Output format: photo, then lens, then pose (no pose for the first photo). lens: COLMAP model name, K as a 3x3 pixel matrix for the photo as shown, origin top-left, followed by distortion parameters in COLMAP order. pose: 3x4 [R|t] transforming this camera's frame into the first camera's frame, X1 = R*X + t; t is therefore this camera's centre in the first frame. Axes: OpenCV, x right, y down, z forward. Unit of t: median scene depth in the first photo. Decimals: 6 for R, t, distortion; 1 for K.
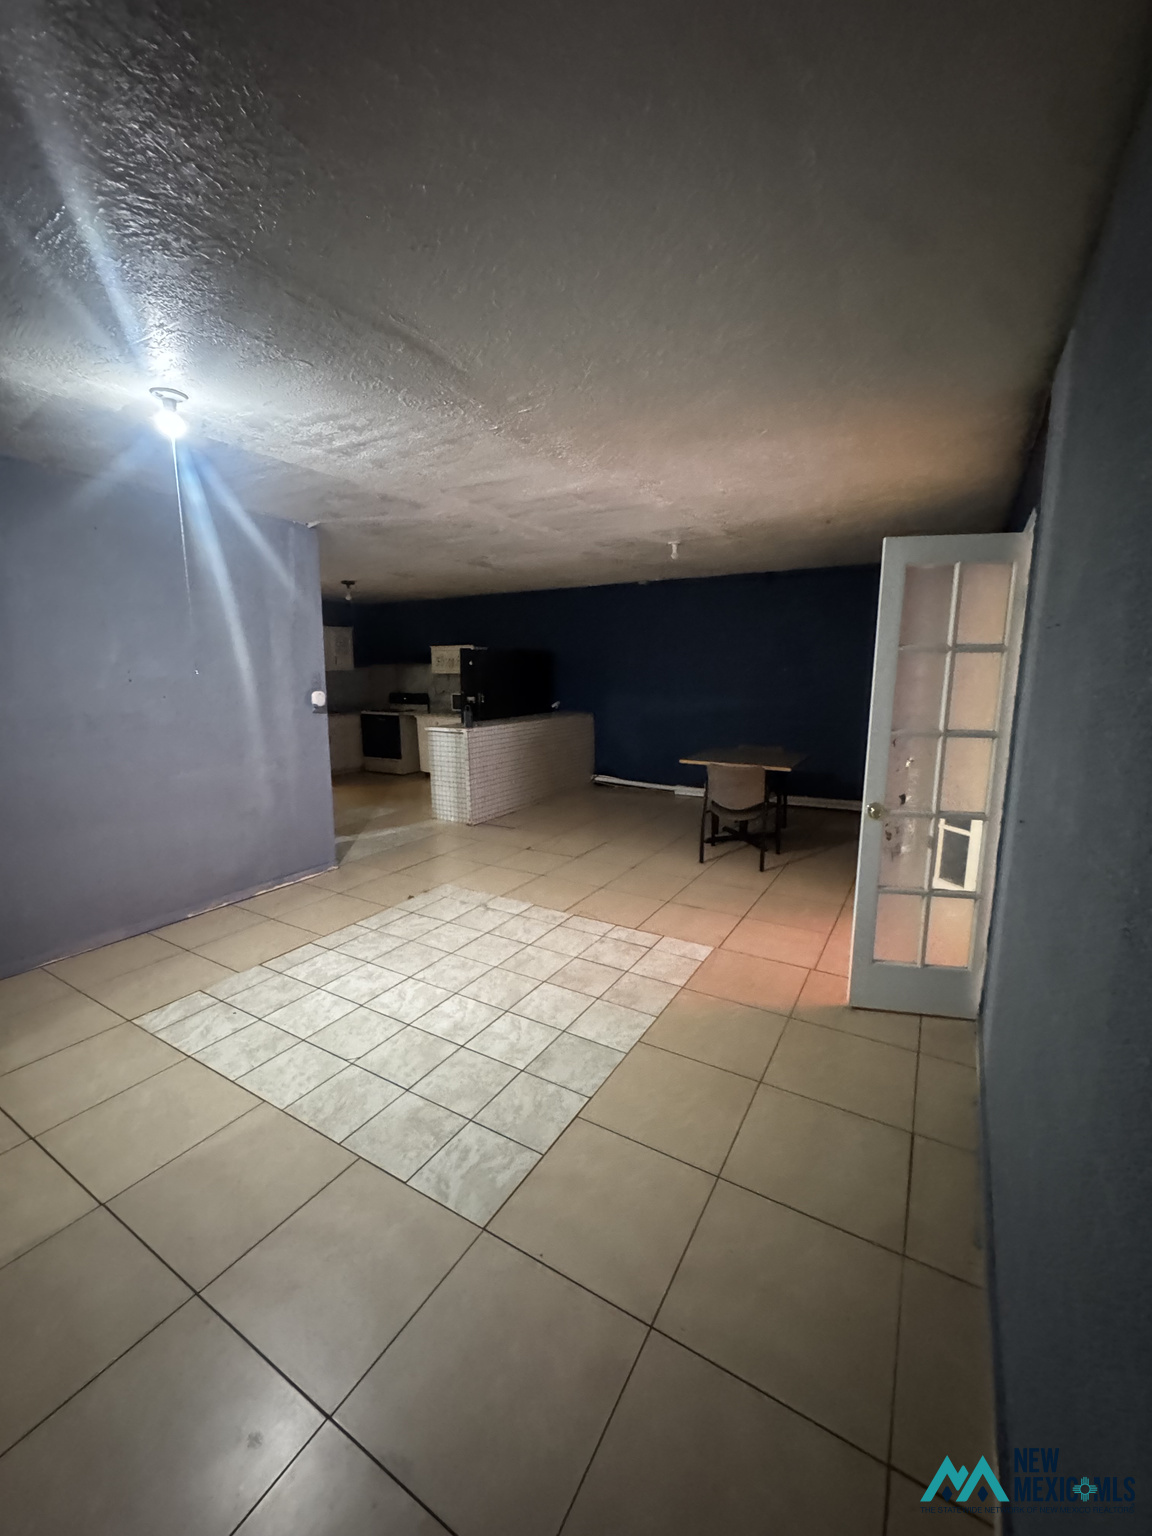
lens RADIAL K [[618.9, 0, 567.6], [0, 618.9, 765.8], [0, 0, 1]] dist [-0.001862, -0.000014]
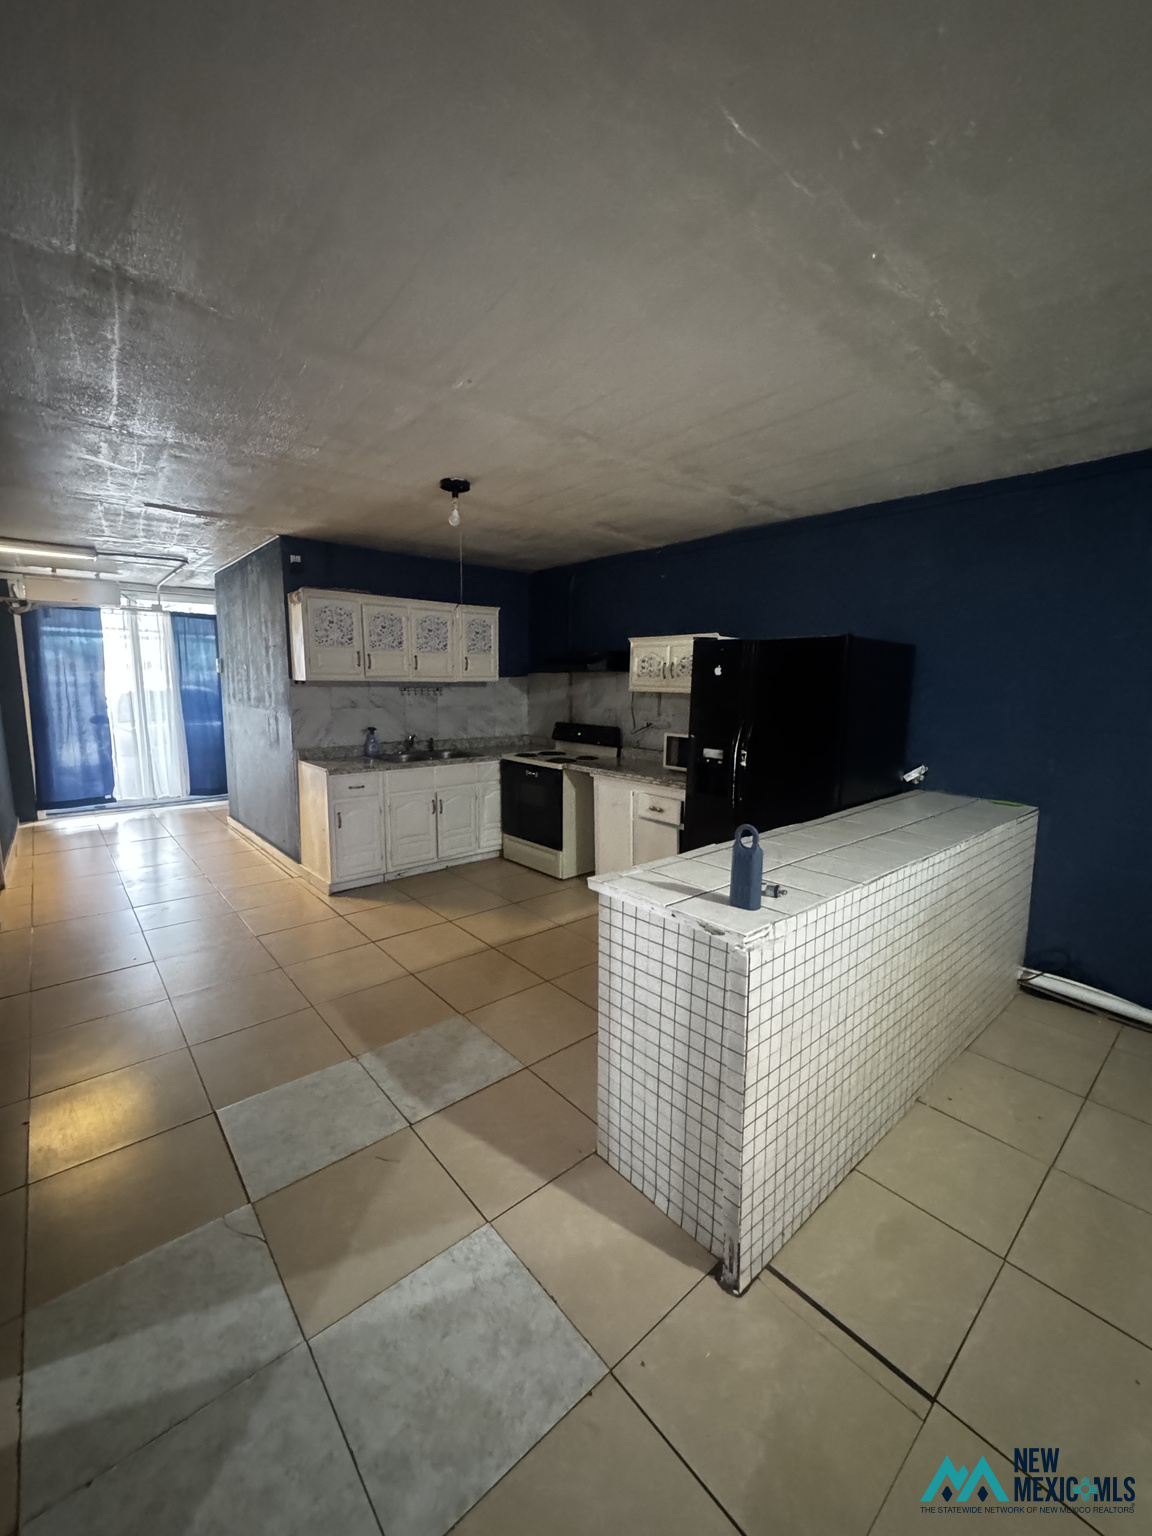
lens RADIAL K [[618.9, 0, 577.4], [0, 618.9, 760.4], [0, 0, 1]] dist [-0.001862, -0.000014]
pose [[0.954463, 0.056408, -0.292947, -0.108239], [-0.065592, 0.997612, -0.021617, -0.079005], [0.291028, 0.039847, 0.955884, 0.505489]]
